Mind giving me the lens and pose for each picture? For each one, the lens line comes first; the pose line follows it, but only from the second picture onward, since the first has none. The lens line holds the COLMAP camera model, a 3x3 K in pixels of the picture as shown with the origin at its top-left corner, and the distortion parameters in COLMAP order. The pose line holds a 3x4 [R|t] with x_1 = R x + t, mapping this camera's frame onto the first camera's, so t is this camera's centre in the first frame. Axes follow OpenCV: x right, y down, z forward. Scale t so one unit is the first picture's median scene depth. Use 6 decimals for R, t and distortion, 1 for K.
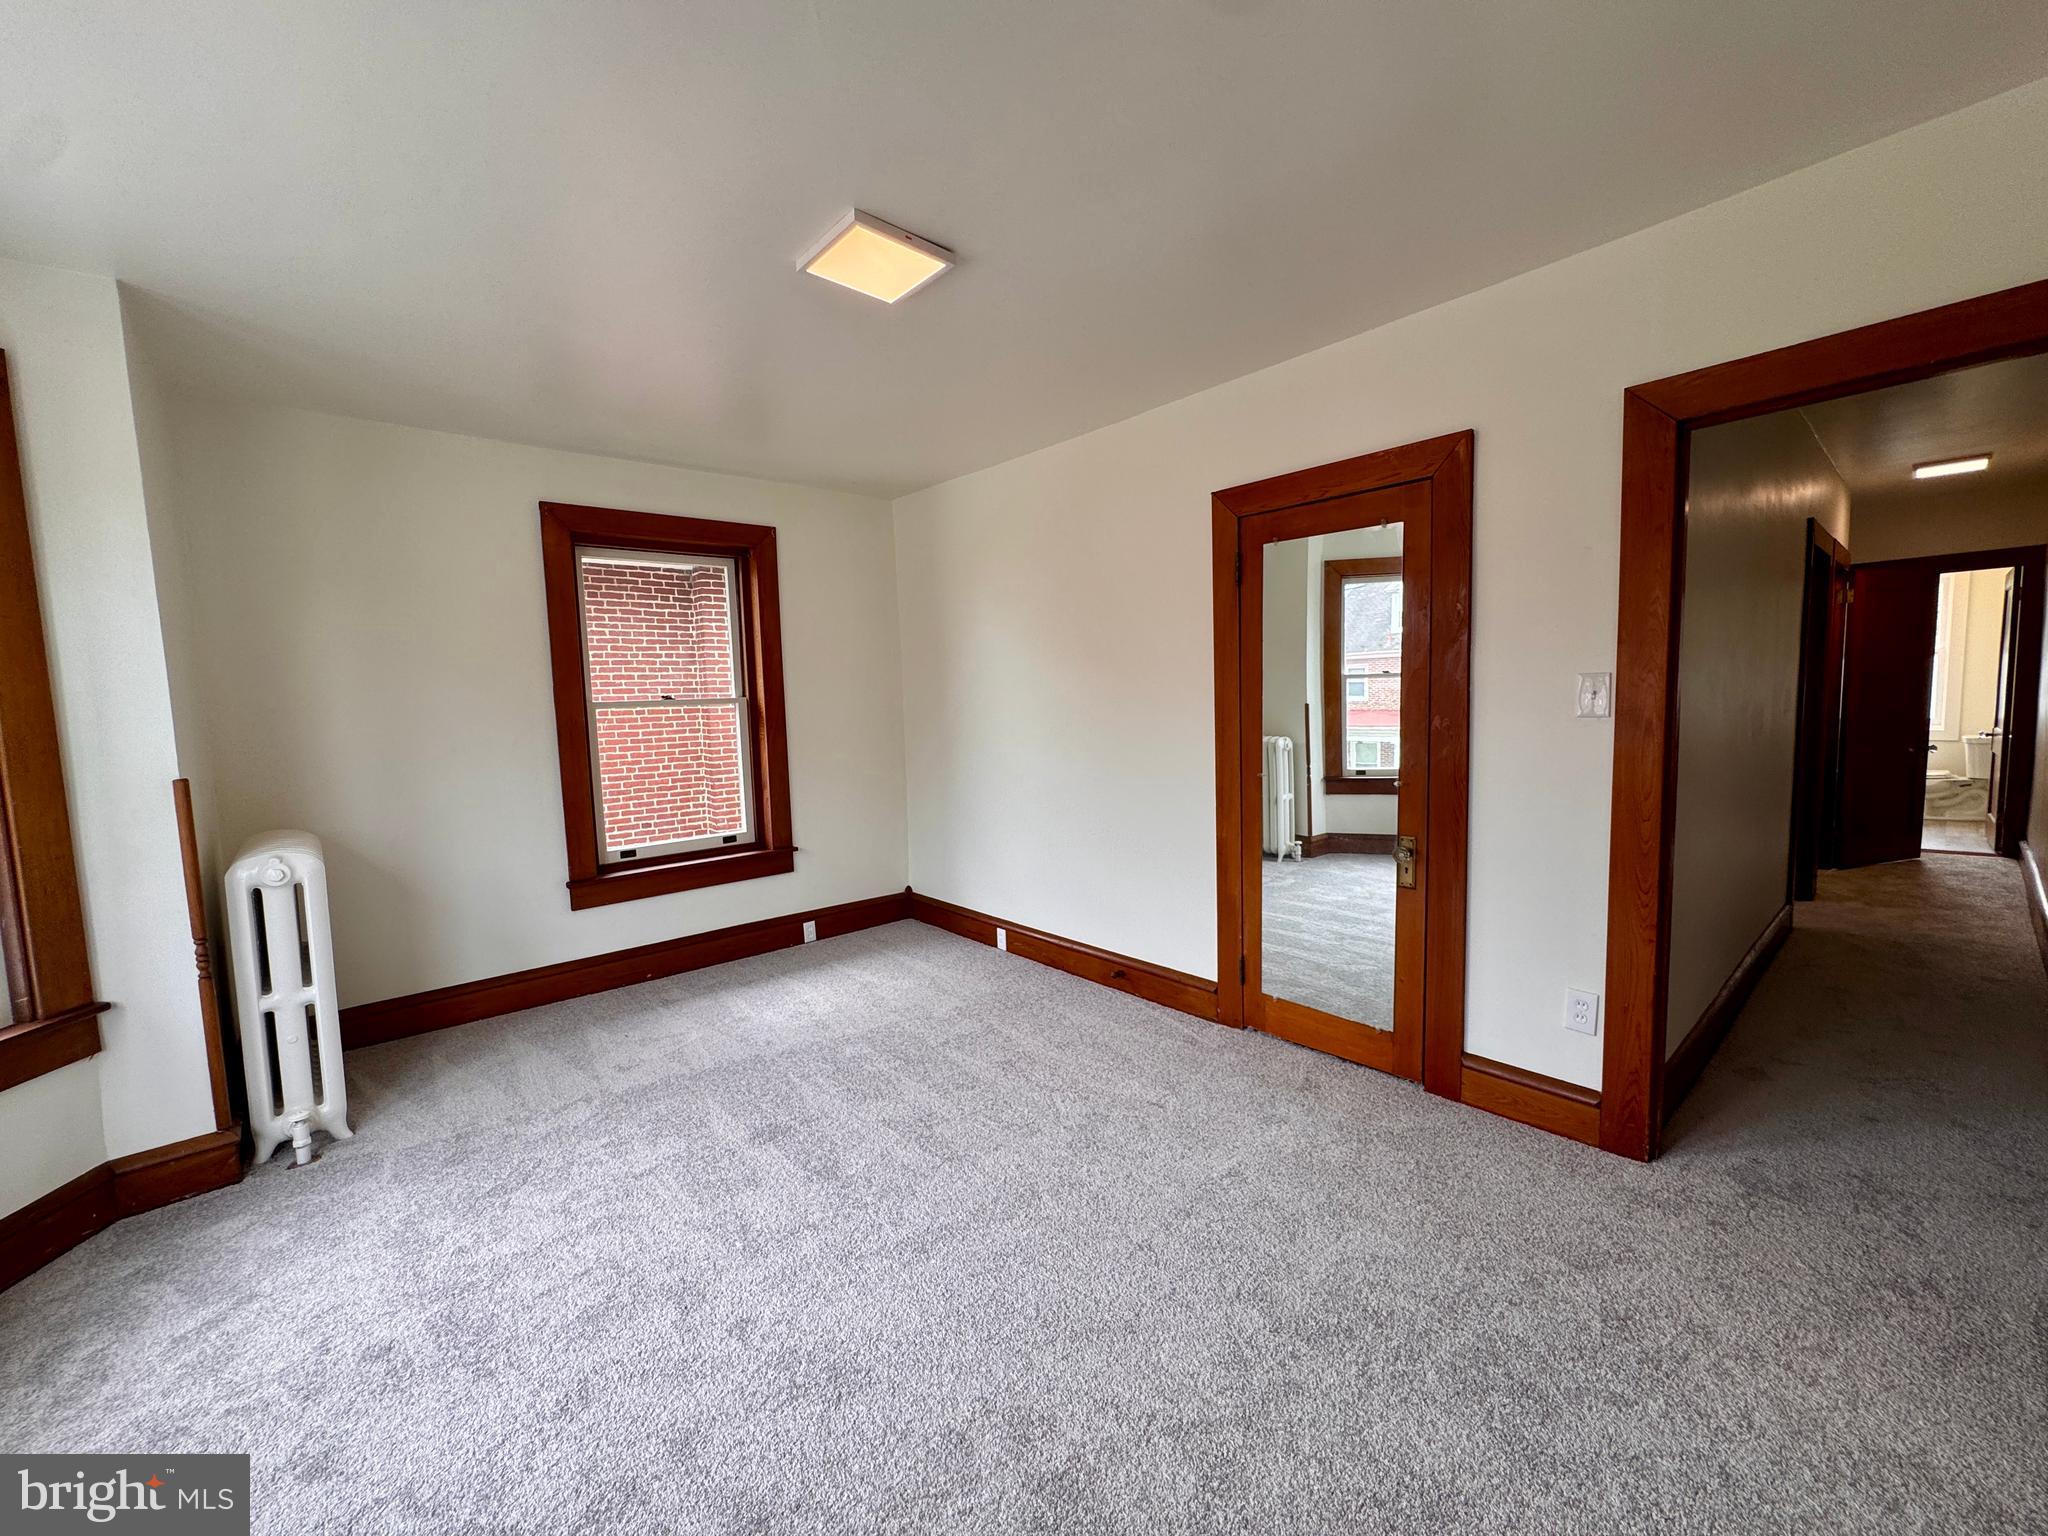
lens RADIAL K [[811.9, 0, 1031.2], [0, 811.9, 766.4], [0, 0, 1]] dist [0.000118, -0.000040]
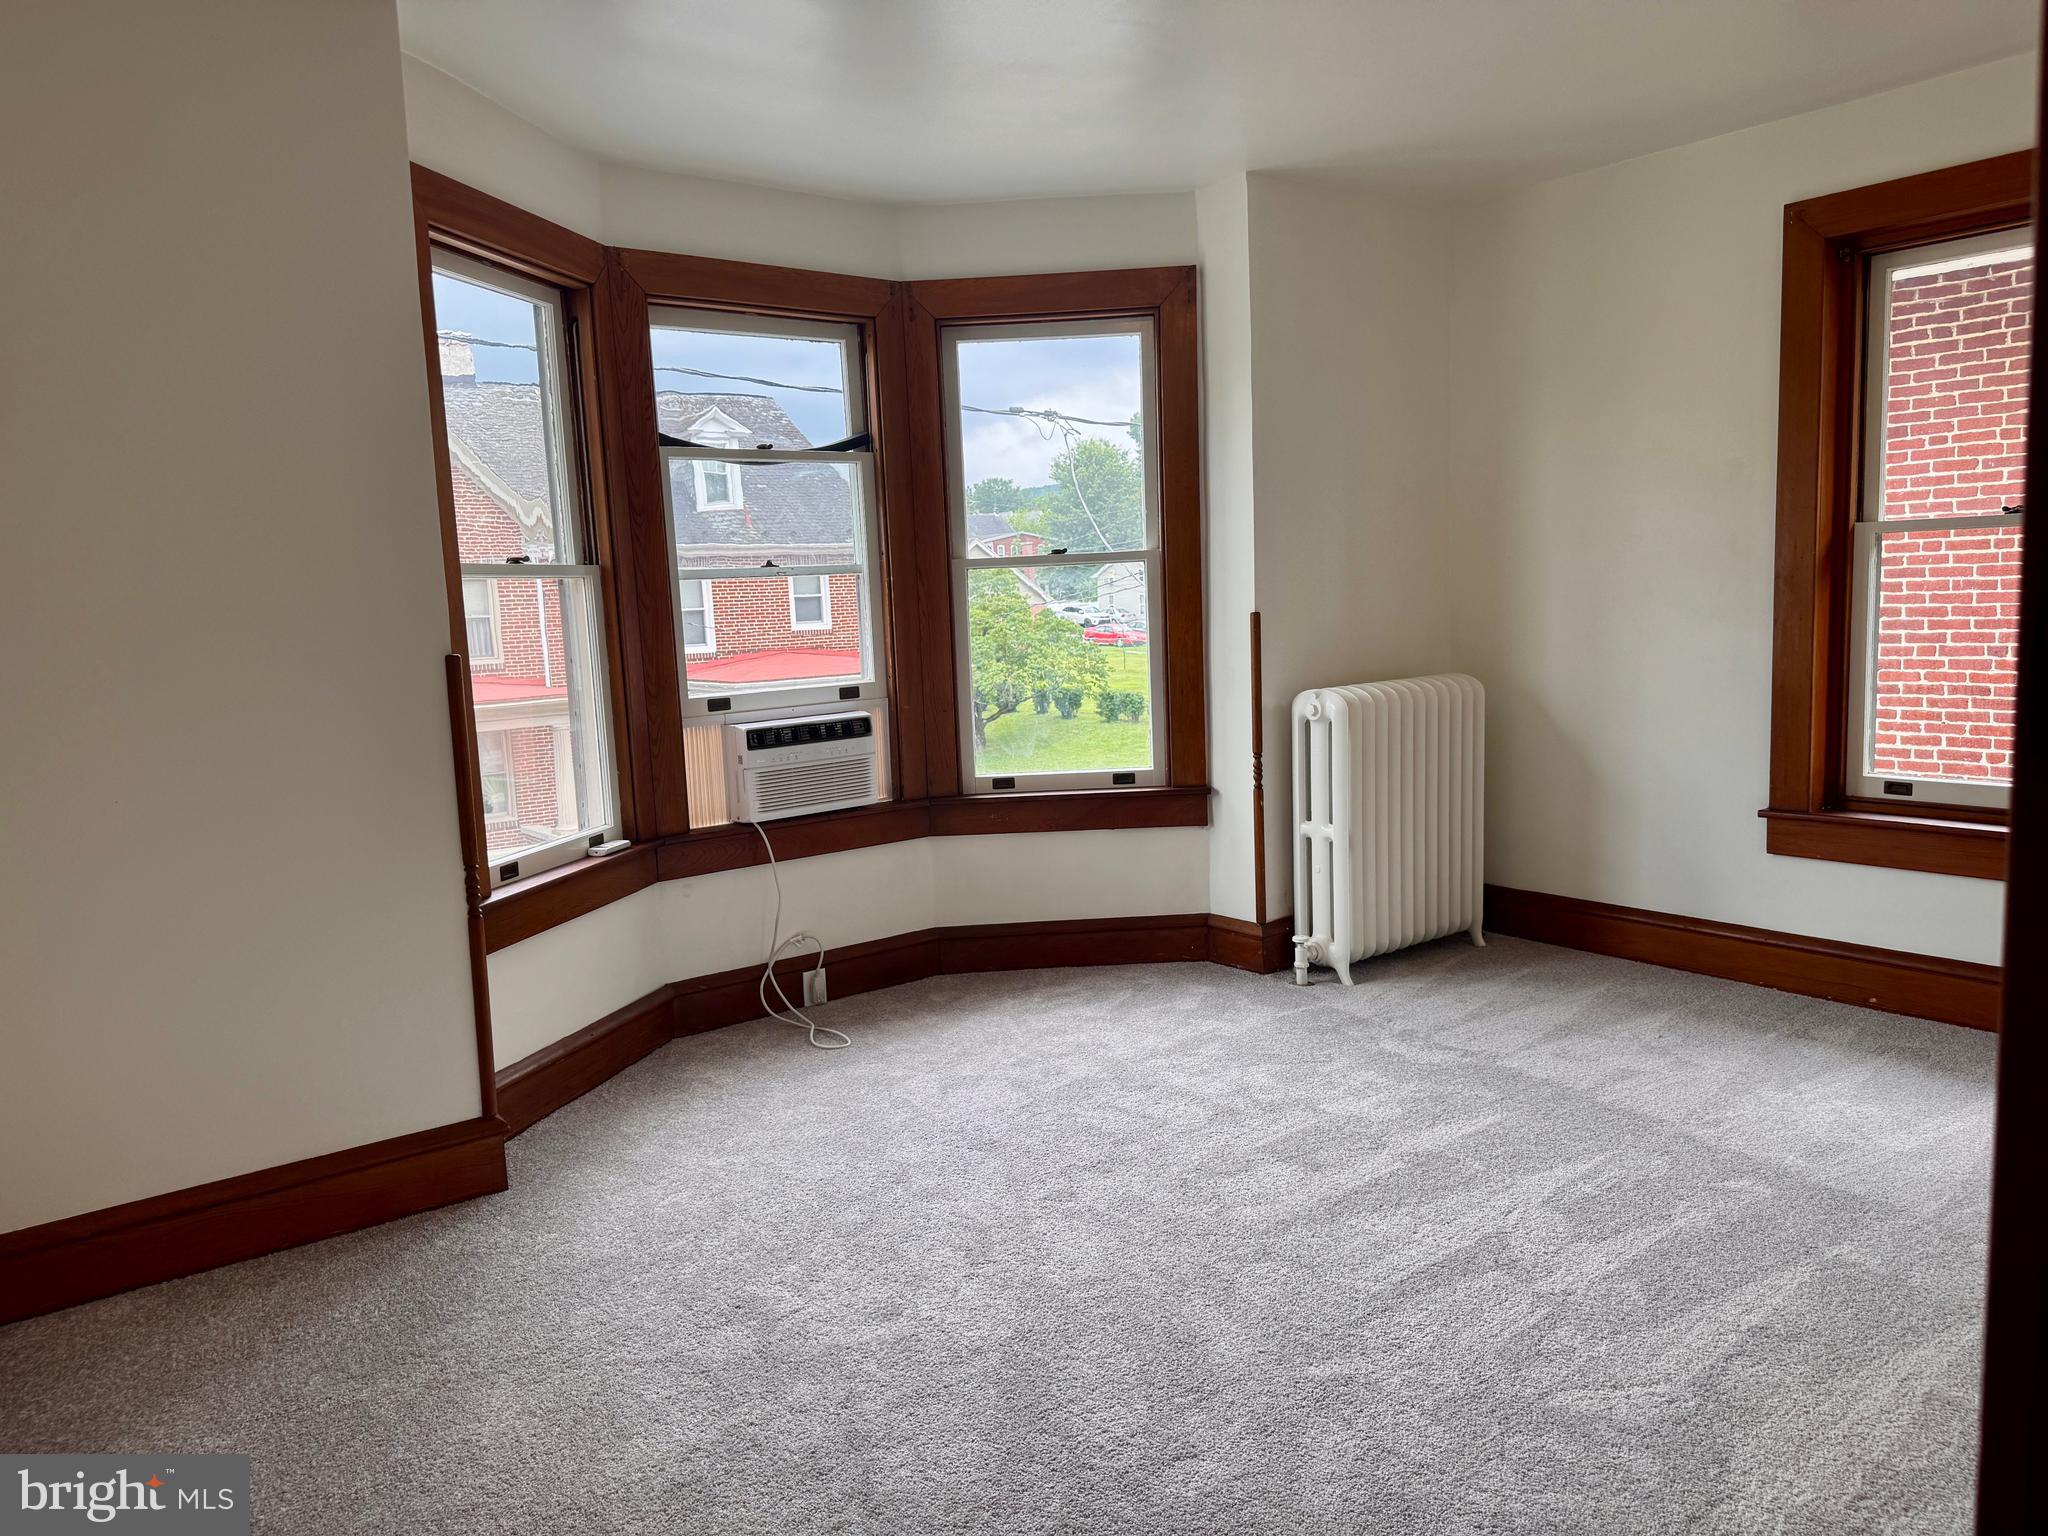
lens RADIAL K [[1438.3, 0, 1026.0], [0, 1438.3, 764.1], [0, 0, 1]] dist [0.146150, -0.263617]
pose [[-0.064066, 0.156823, -0.985547, 0.733947], [-0.046627, 0.986027, 0.159930, -0.060672], [0.996856, 0.056199, -0.055859, 0.574741]]
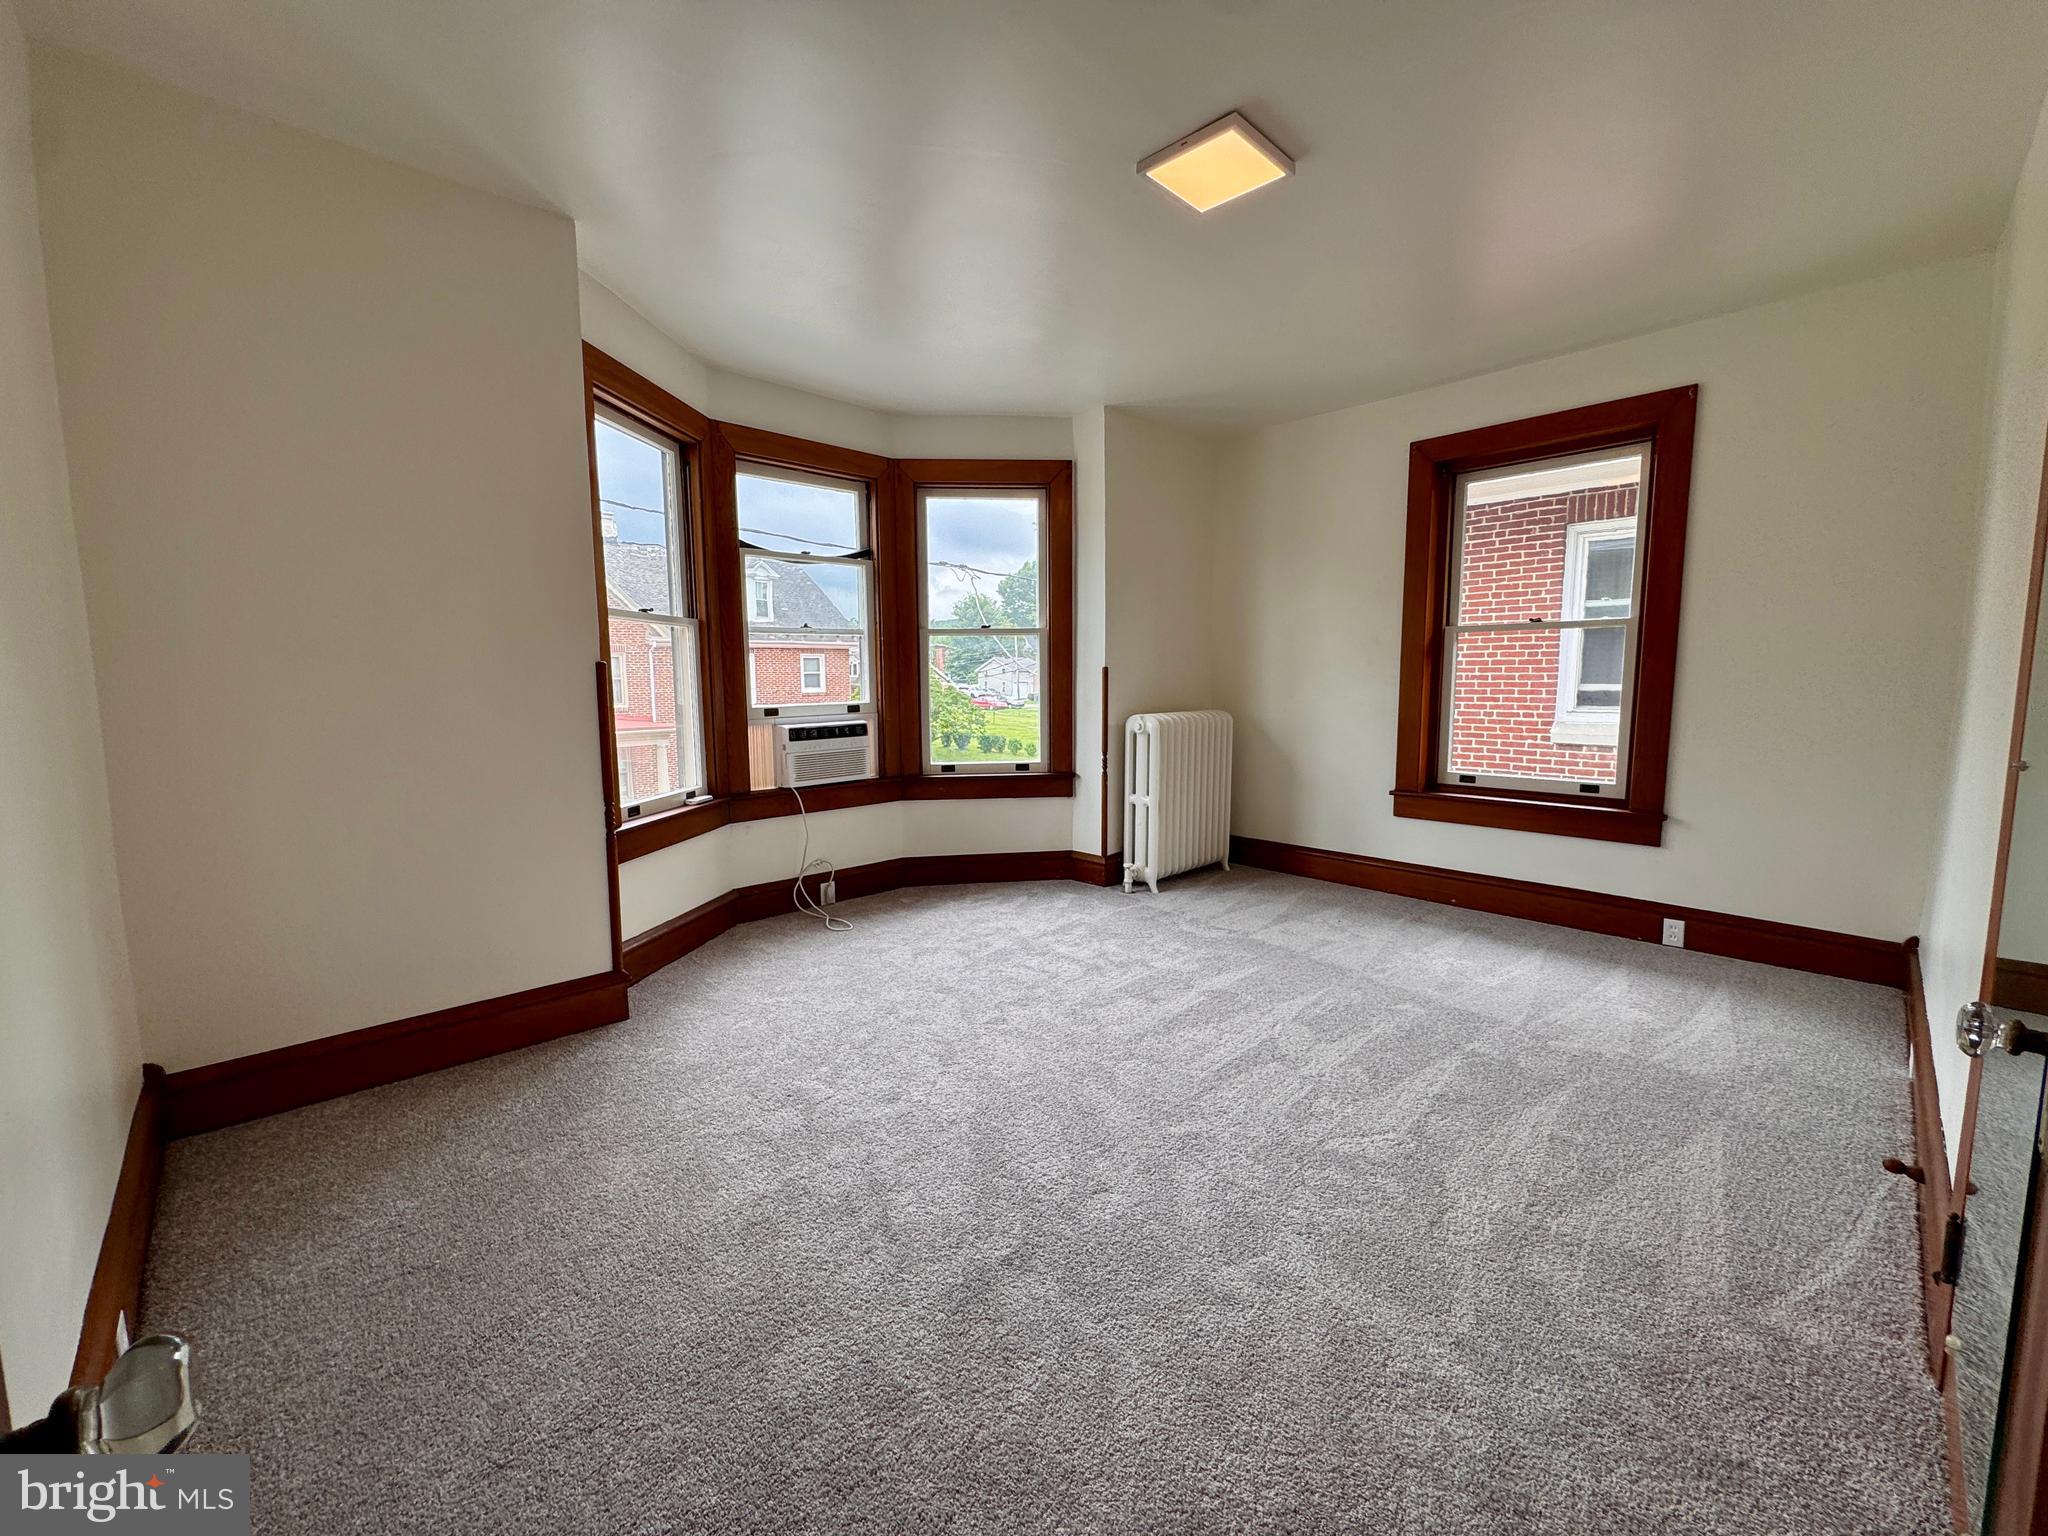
lens RADIAL K [[817.1, 0, 1020.3], [0, 817.1, 764.0], [0, 0, 1]] dist [-0.002057, -0.000223]
pose [[0.038556, 0.137938, -0.989690, 0.622092], [-0.082775, 0.987464, 0.134403, -0.000395], [0.995822, 0.076740, 0.049491, 0.519208]]
